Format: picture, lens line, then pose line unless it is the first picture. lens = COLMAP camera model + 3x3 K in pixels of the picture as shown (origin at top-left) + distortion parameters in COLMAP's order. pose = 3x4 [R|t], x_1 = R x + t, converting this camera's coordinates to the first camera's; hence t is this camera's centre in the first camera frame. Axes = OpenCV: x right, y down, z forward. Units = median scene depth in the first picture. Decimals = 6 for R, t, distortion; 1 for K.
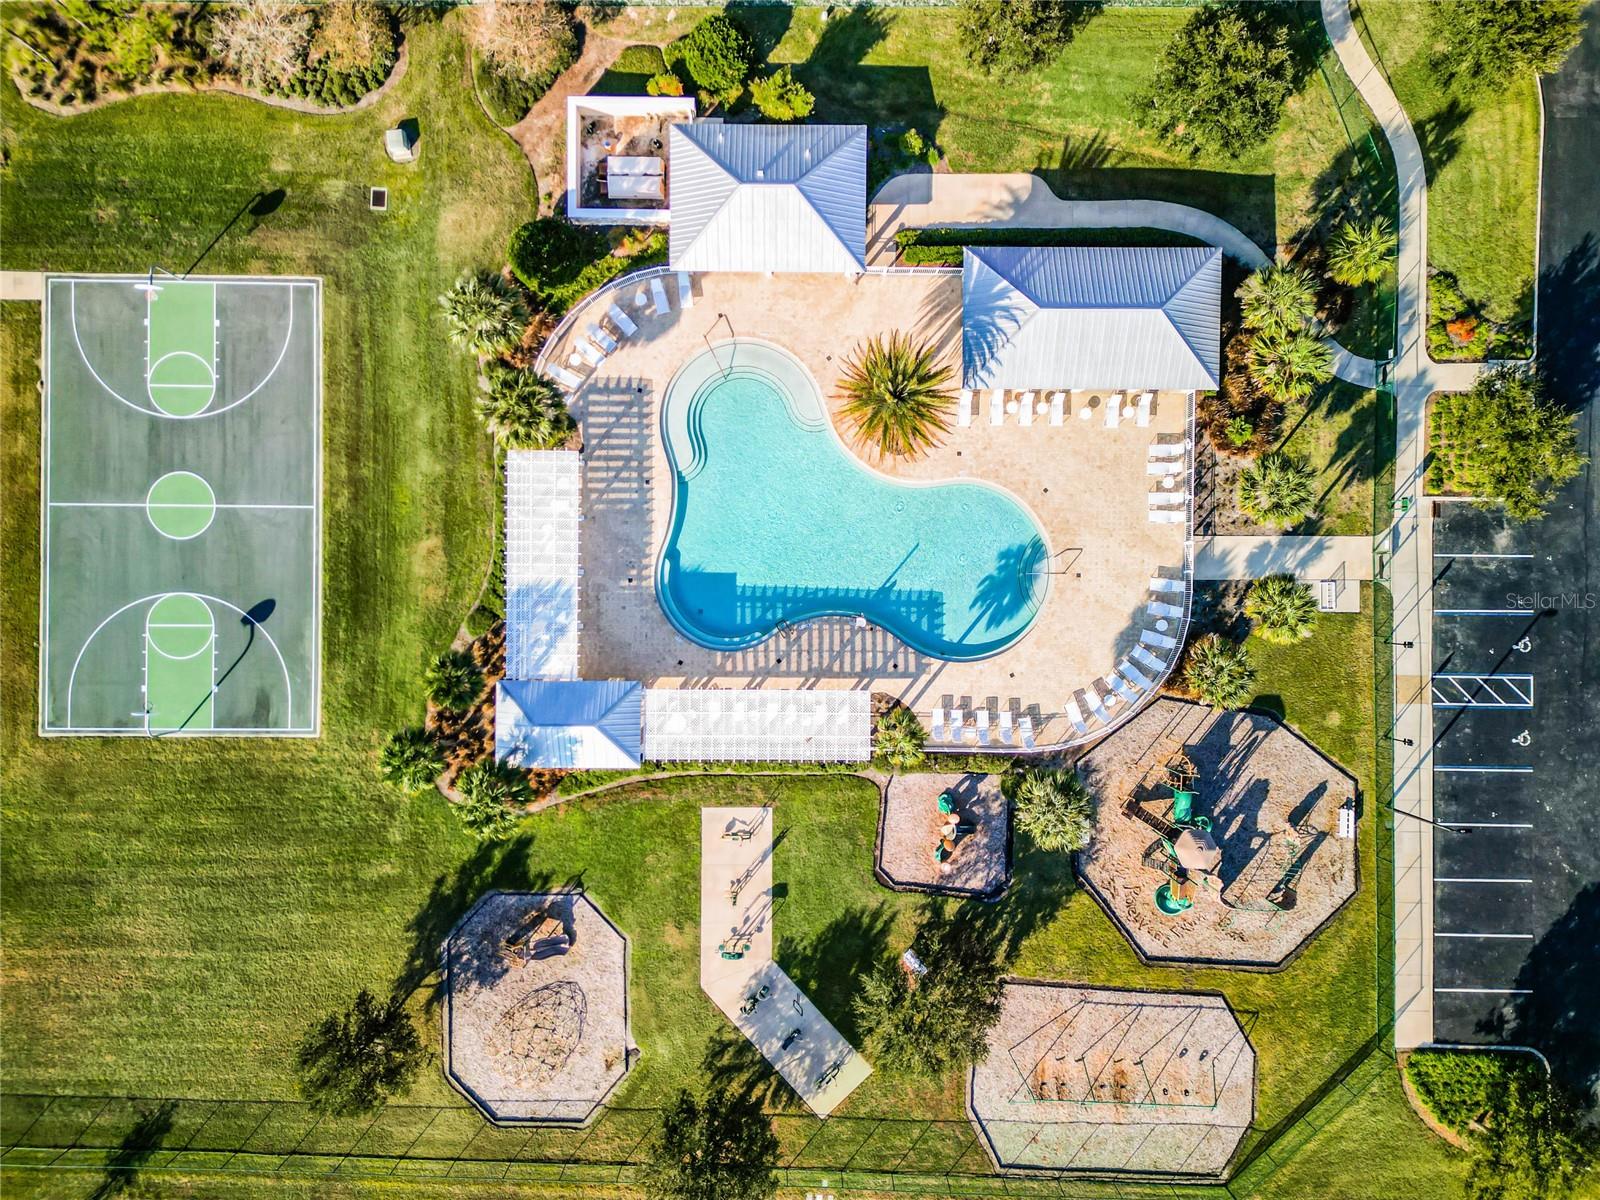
lens RADIAL K [[1122.3, 0, 800.0], [0, 1122.3, 600.0], [0, 0, 1]] dist [0.081240, -0.084624]
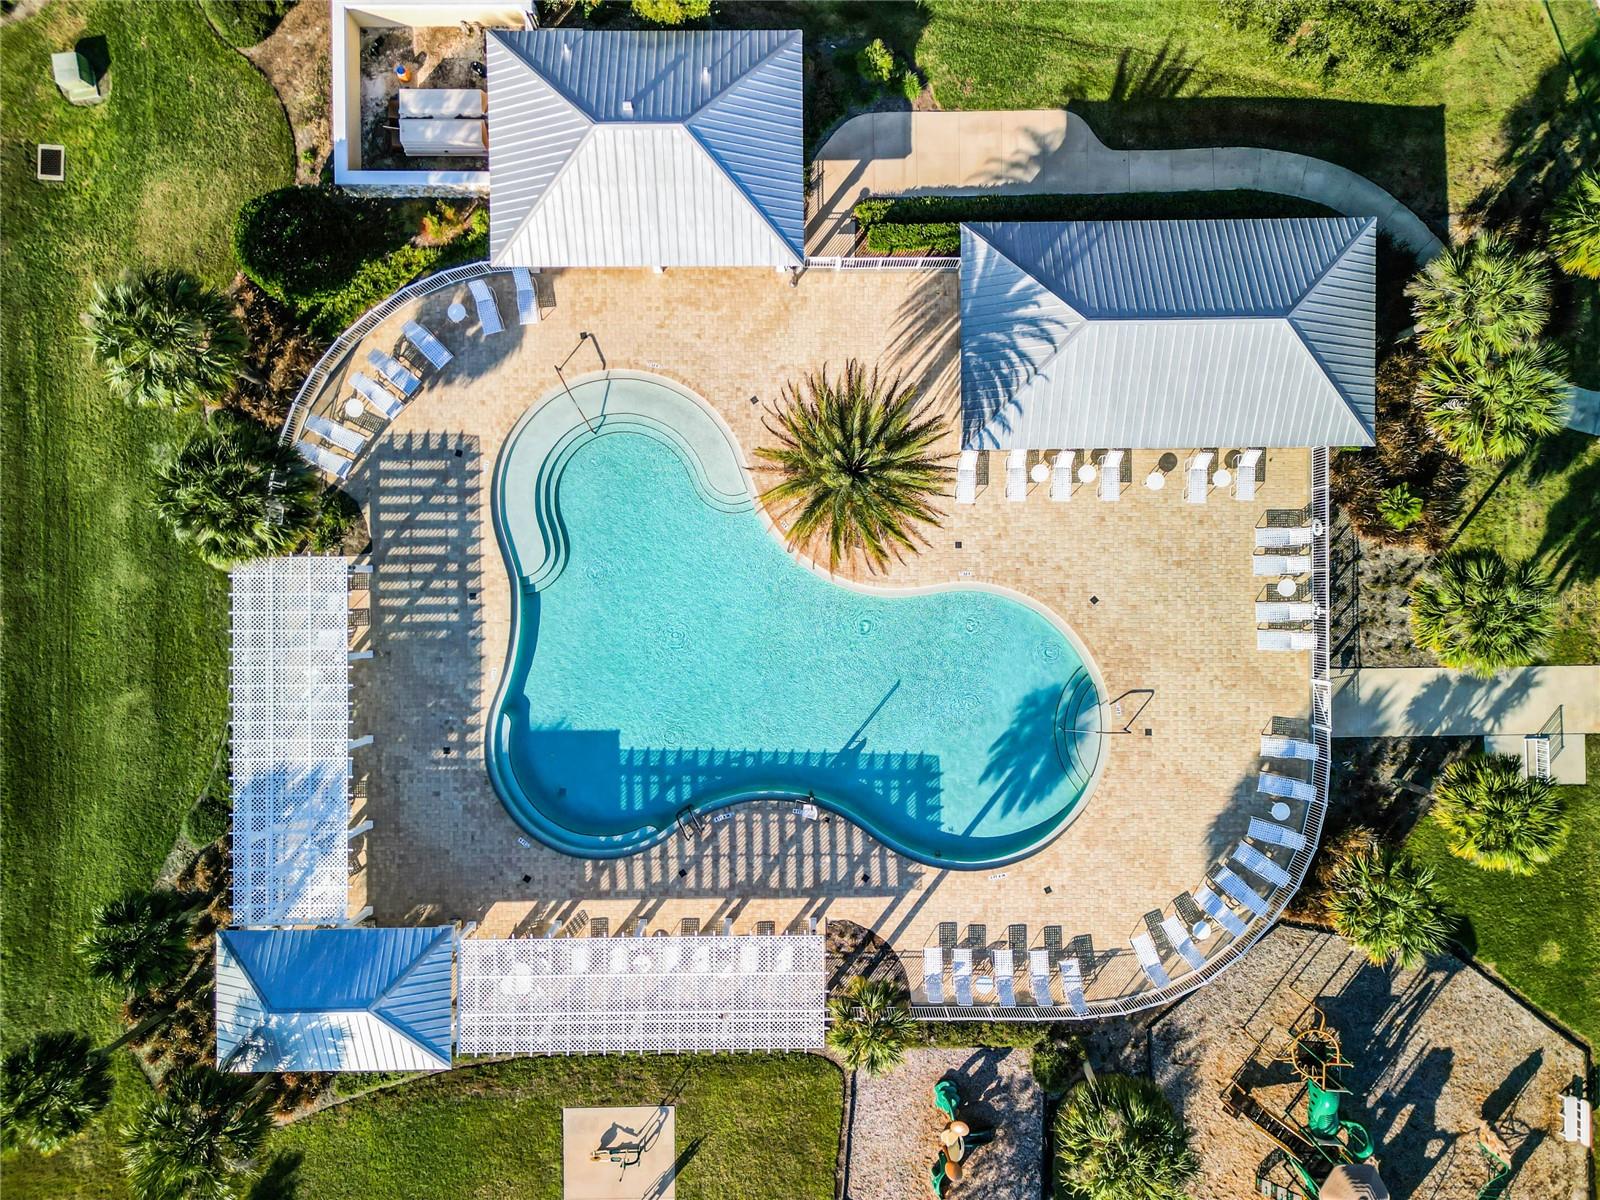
lens RADIAL K [[1133.5, 0, 800.0], [0, 1133.5, 600.0], [0, 0, 1]] dist [0.062806, -0.052237]
pose [[0.999892, -0.014672, 0.000520, 0.049973], [0.014673, 0.999890, -0.002104, -0.098639], [-0.000489, 0.002111, 0.999998, 0.351990]]
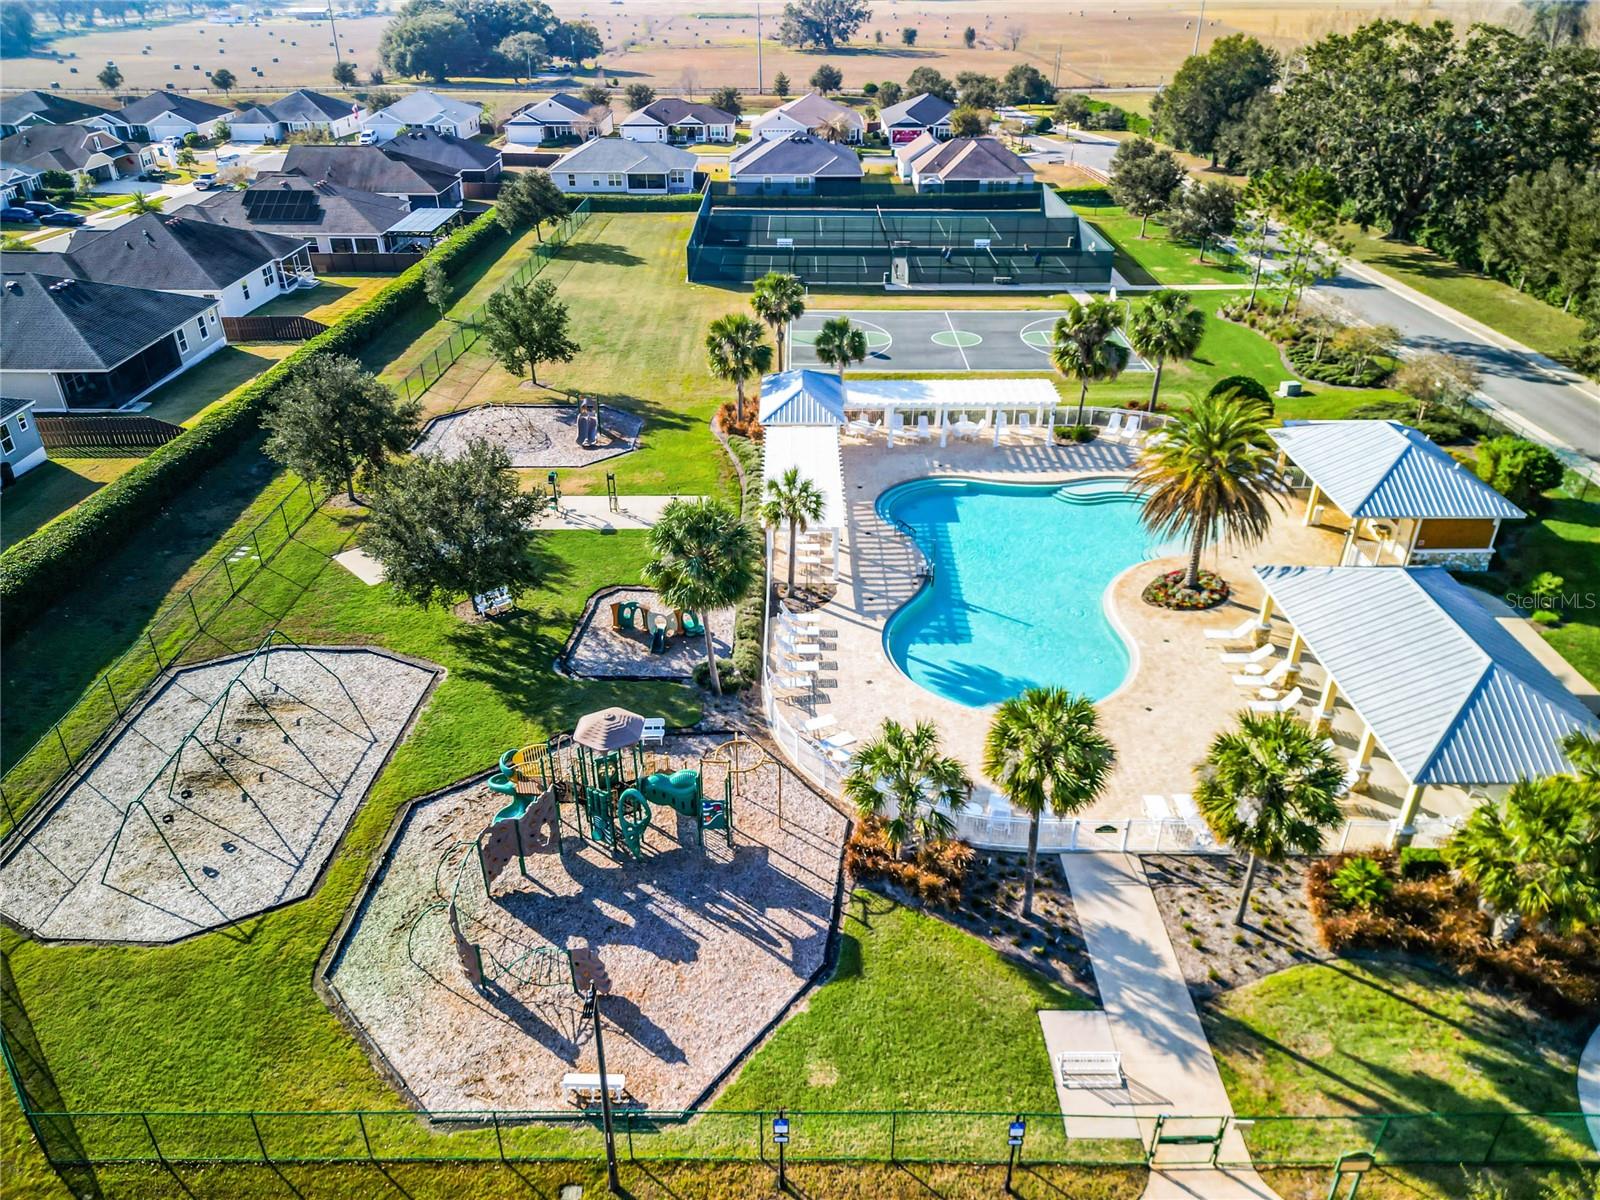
lens RADIAL K [[1122.3, 0, 800.0], [0, 1122.3, 600.0], [0, 0, 1]] dist [0.081240, -0.084624]
pose [[0.010703, 0.496878, -0.867754, 0.771117], [-0.999942, 0.004448, -0.009787, 0.116994], [-0.001003, 0.867809, 0.496897, 0.608208]]
